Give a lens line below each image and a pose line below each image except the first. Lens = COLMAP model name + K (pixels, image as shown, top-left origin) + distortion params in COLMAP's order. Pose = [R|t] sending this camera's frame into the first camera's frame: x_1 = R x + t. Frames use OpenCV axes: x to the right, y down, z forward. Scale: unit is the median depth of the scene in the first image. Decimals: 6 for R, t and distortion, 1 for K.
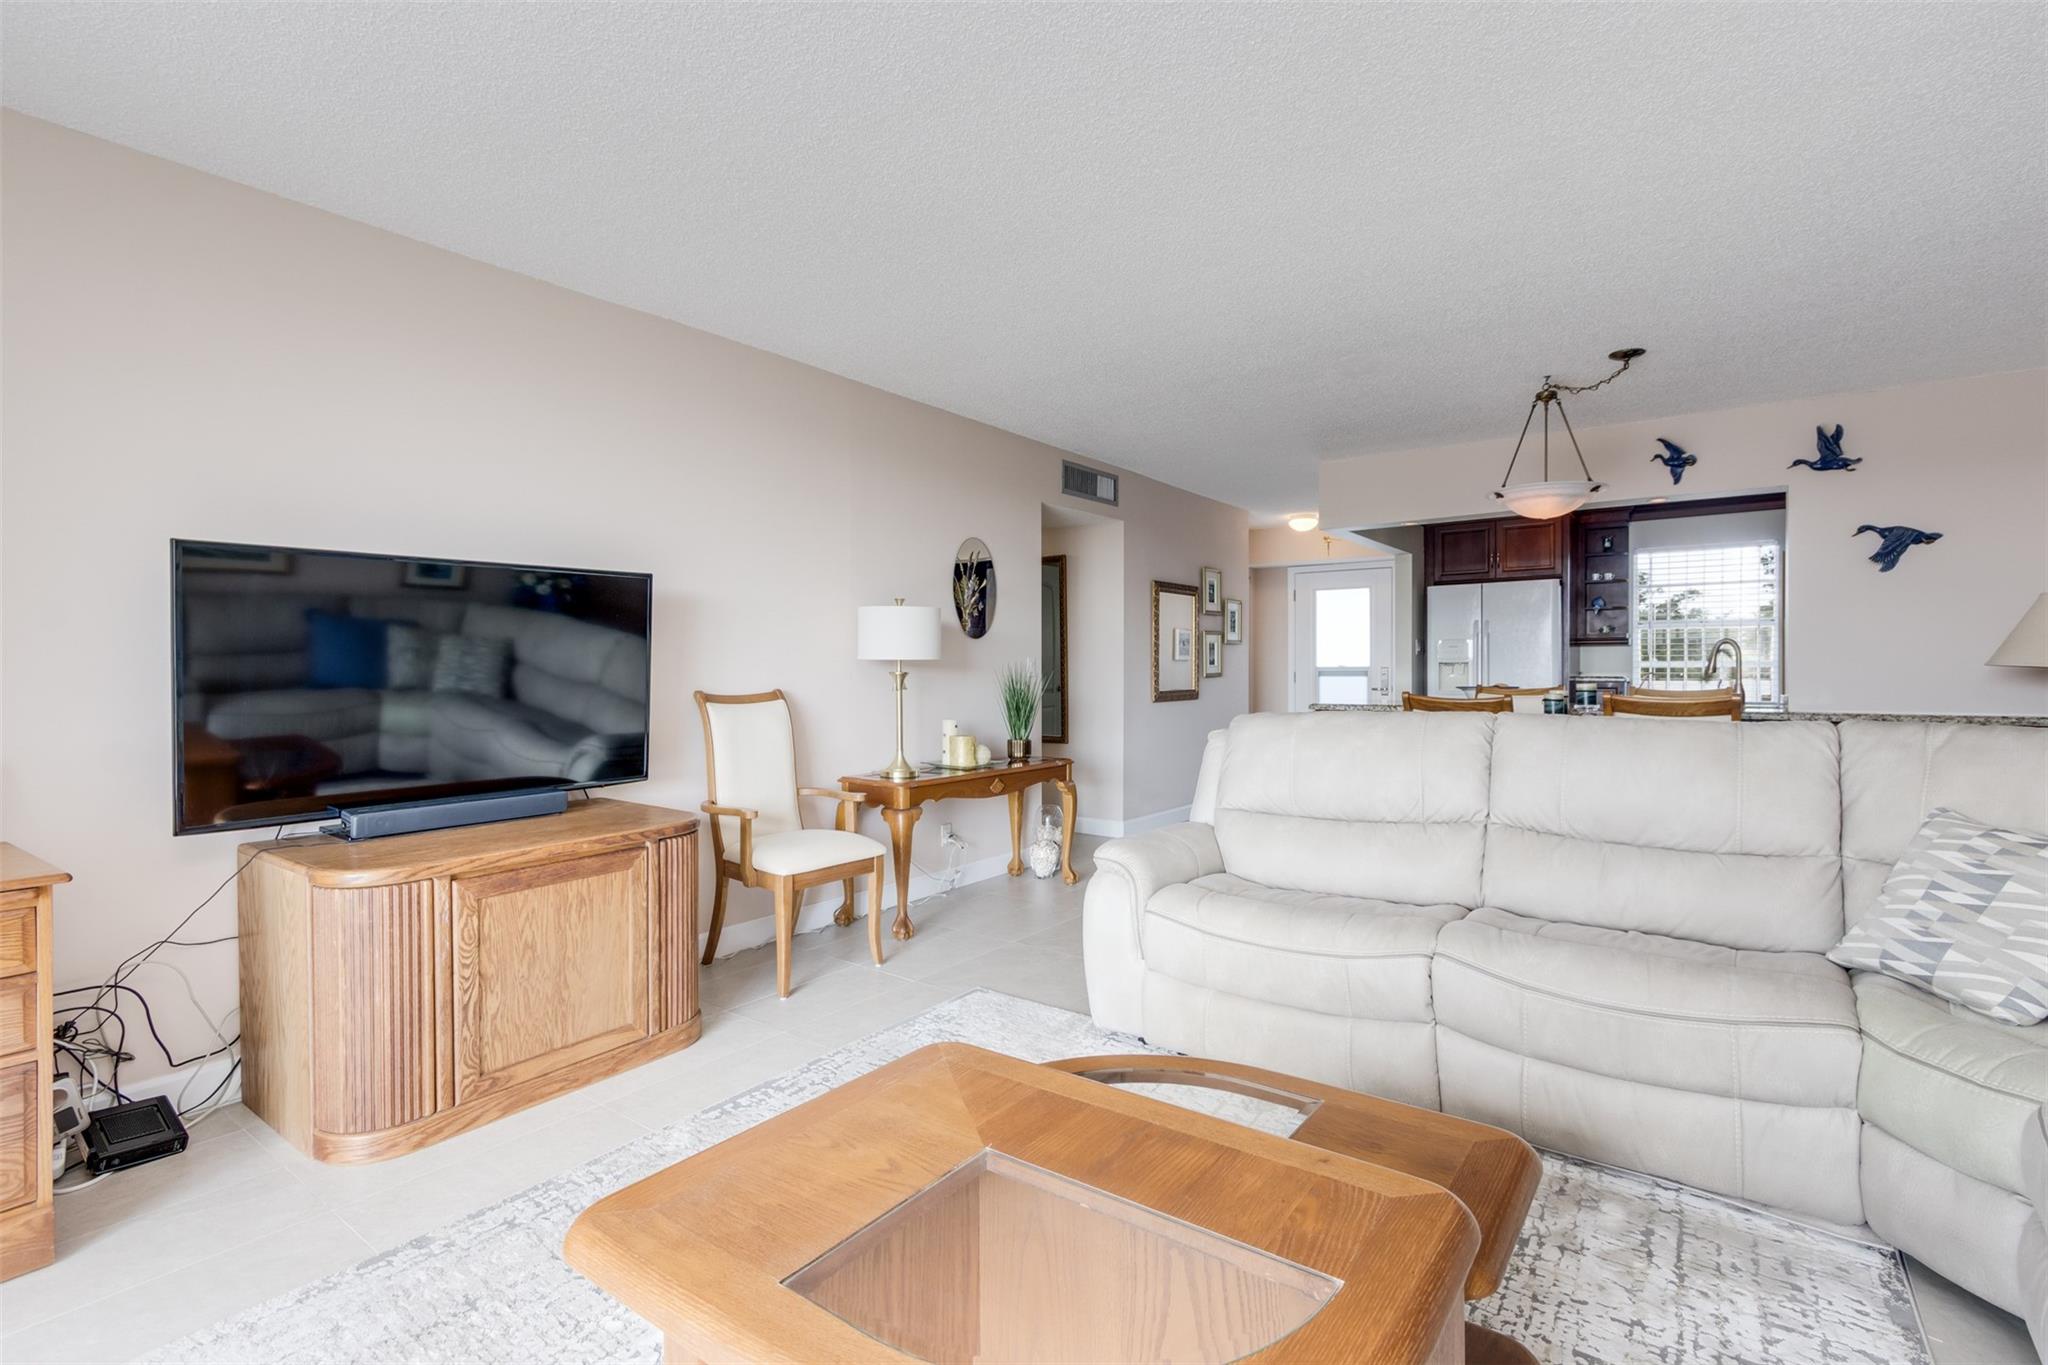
lens RADIAL K [[942.4, 0, 1028.0], [0, 942.4, 676.7], [0, 0, 1]] dist [-0.000218, -0.000225]
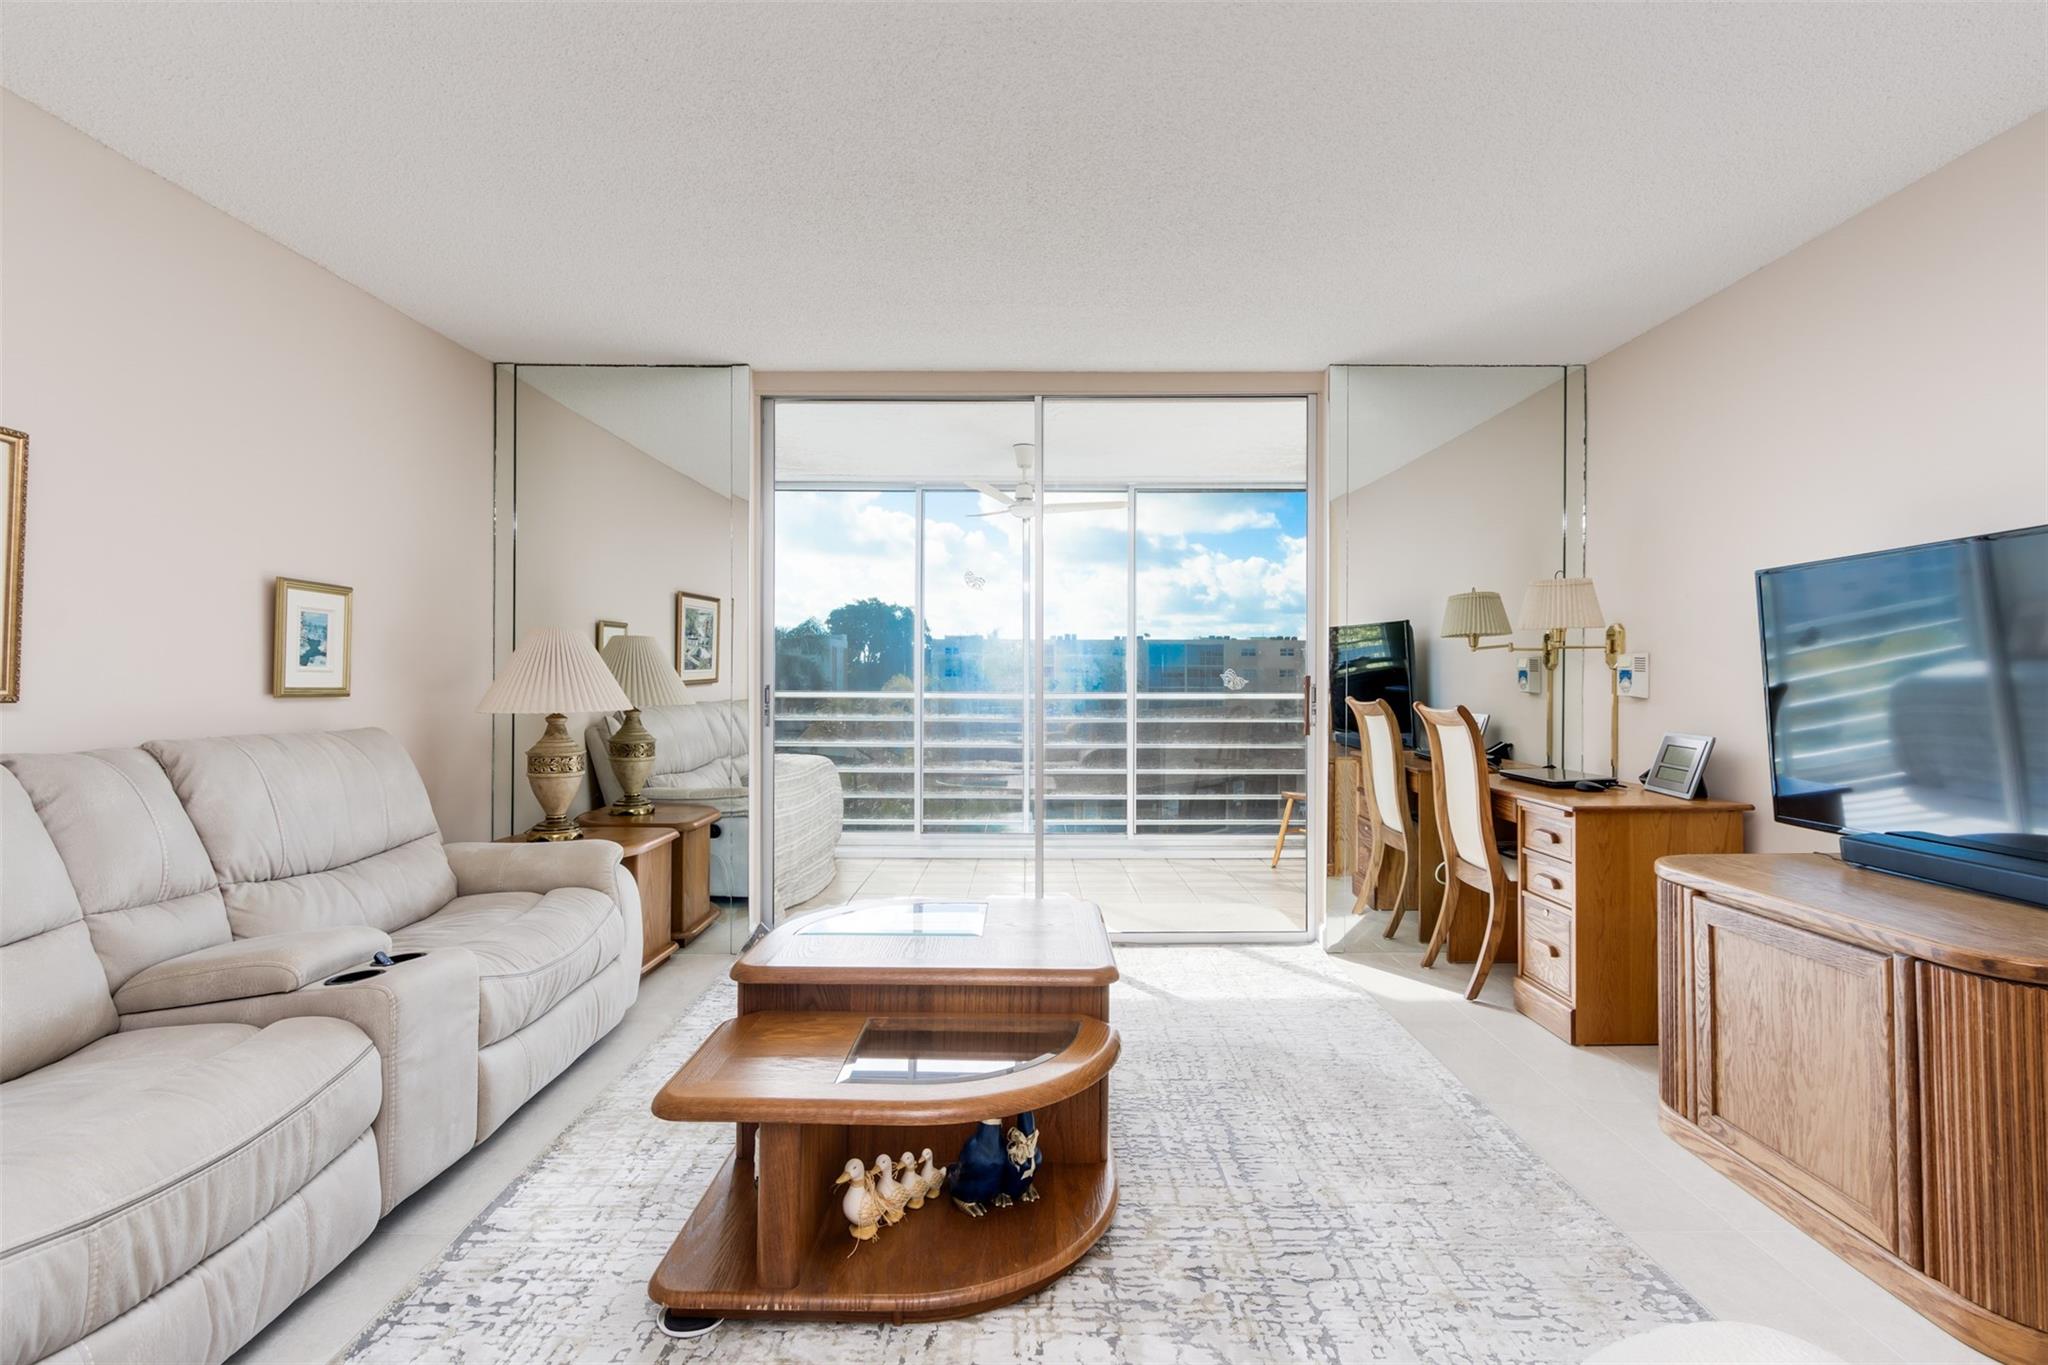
lens RADIAL K [[948.8, 0, 1030.6], [0, 948.8, 677.9], [0, 0, 1]] dist [0.004360, -0.000107]
pose [[-0.800563, 0.003619, -0.599237, 0.281228], [-0.004148, 0.999924, 0.011581, -0.010504], [0.599234, 0.011756, -0.800488, 0.712664]]
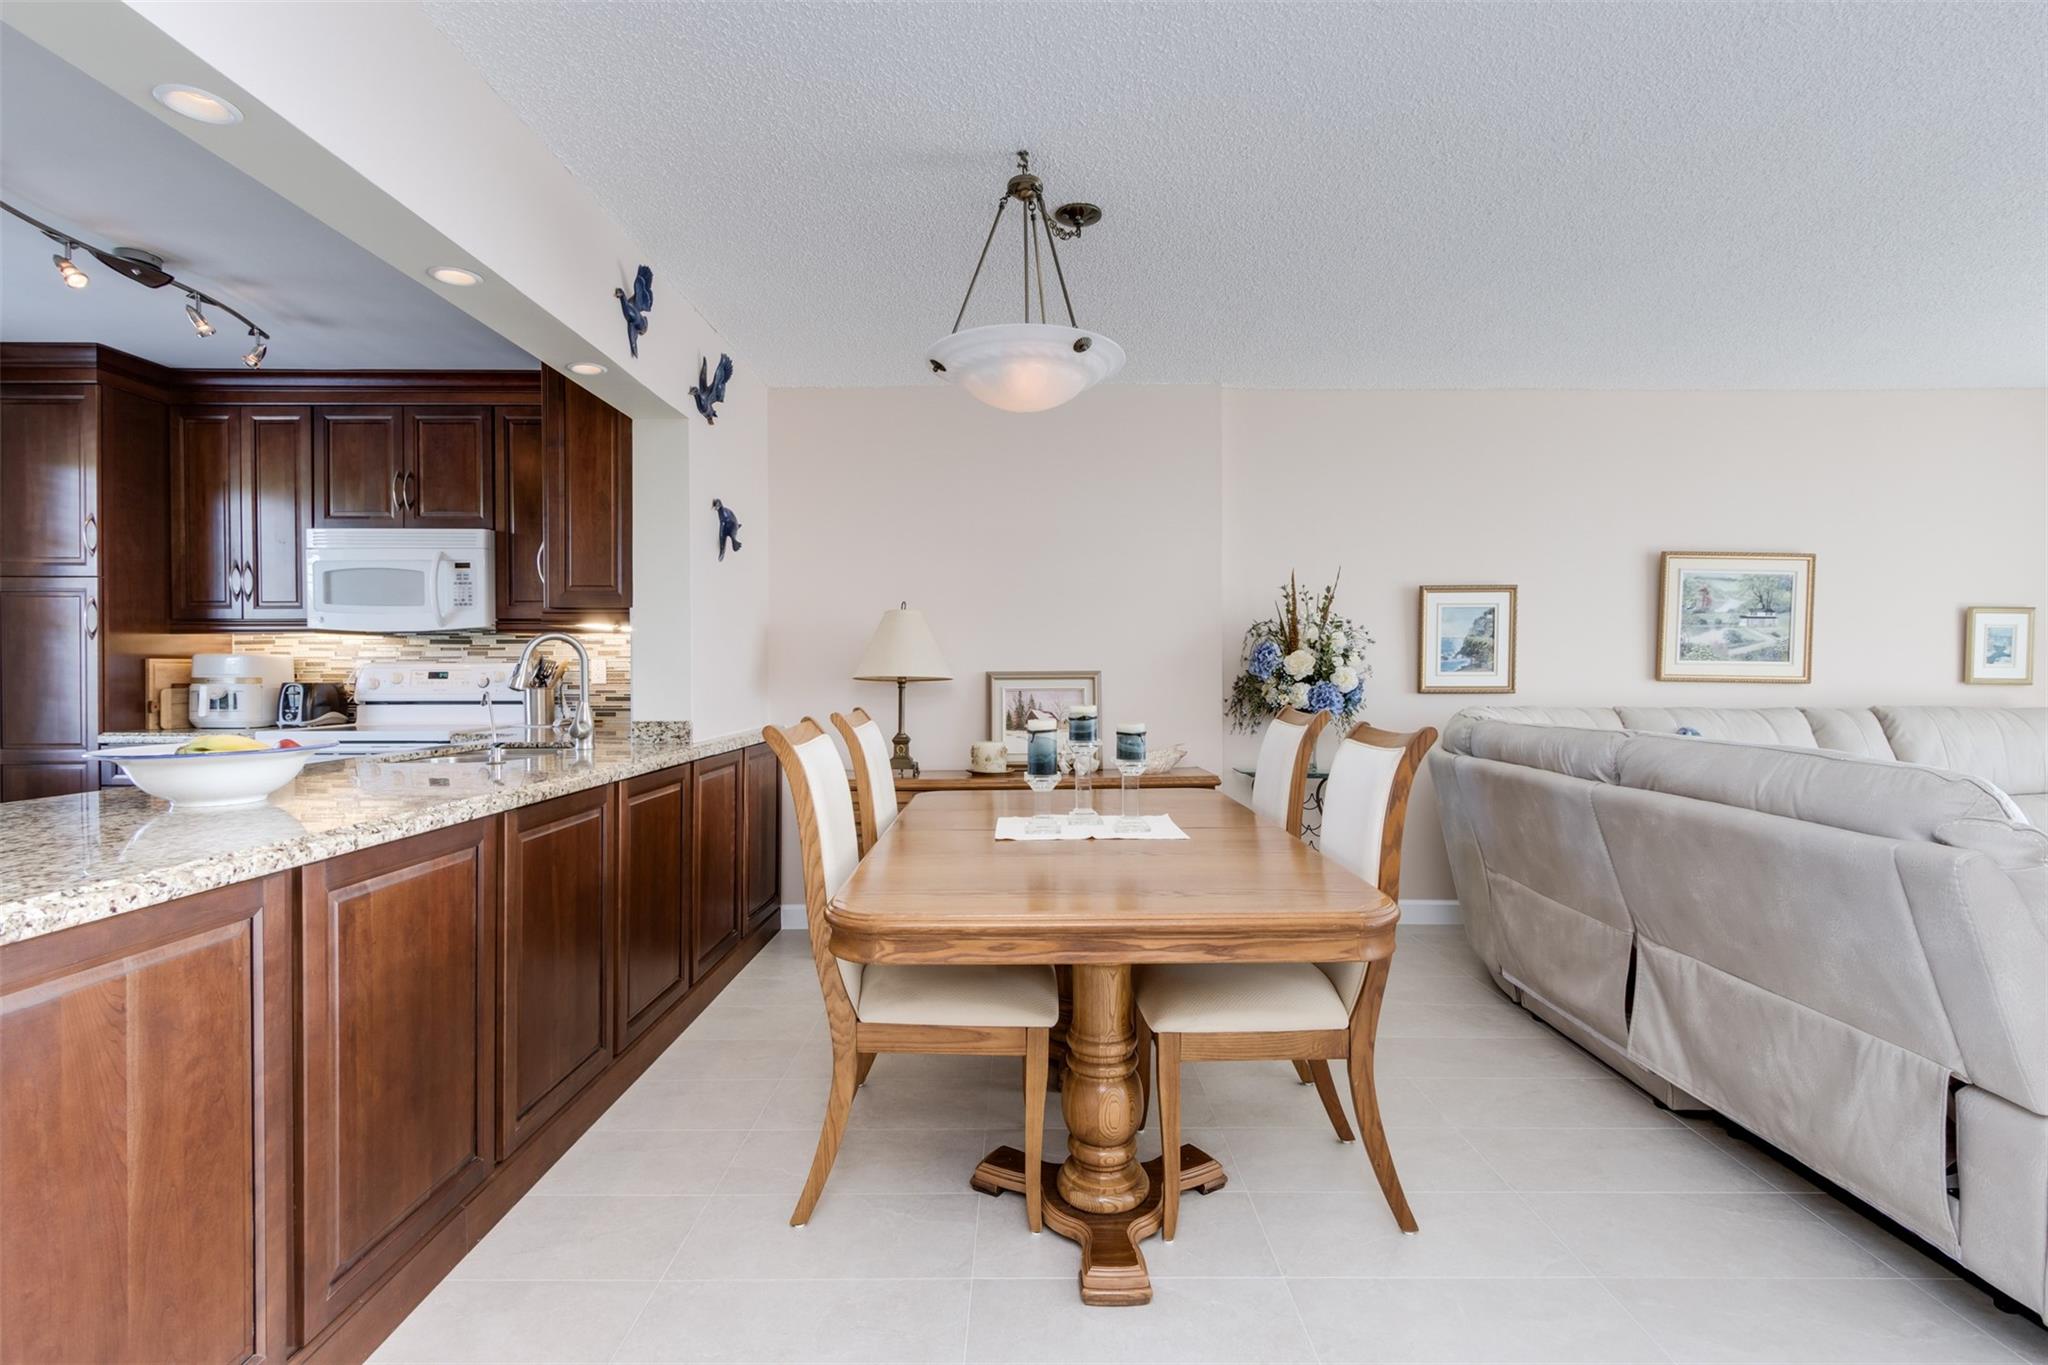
lens RADIAL K [[948.8, 0, 1030.6], [0, 948.8, 677.9], [0, 0, 1]] dist [0.004360, -0.000107]
pose [[-0.596492, -0.000756, 0.802619, 0.095669], [0.011993, 0.999880, 0.009855, -0.015917], [-0.802529, 0.015504, -0.596411, 1.258423]]
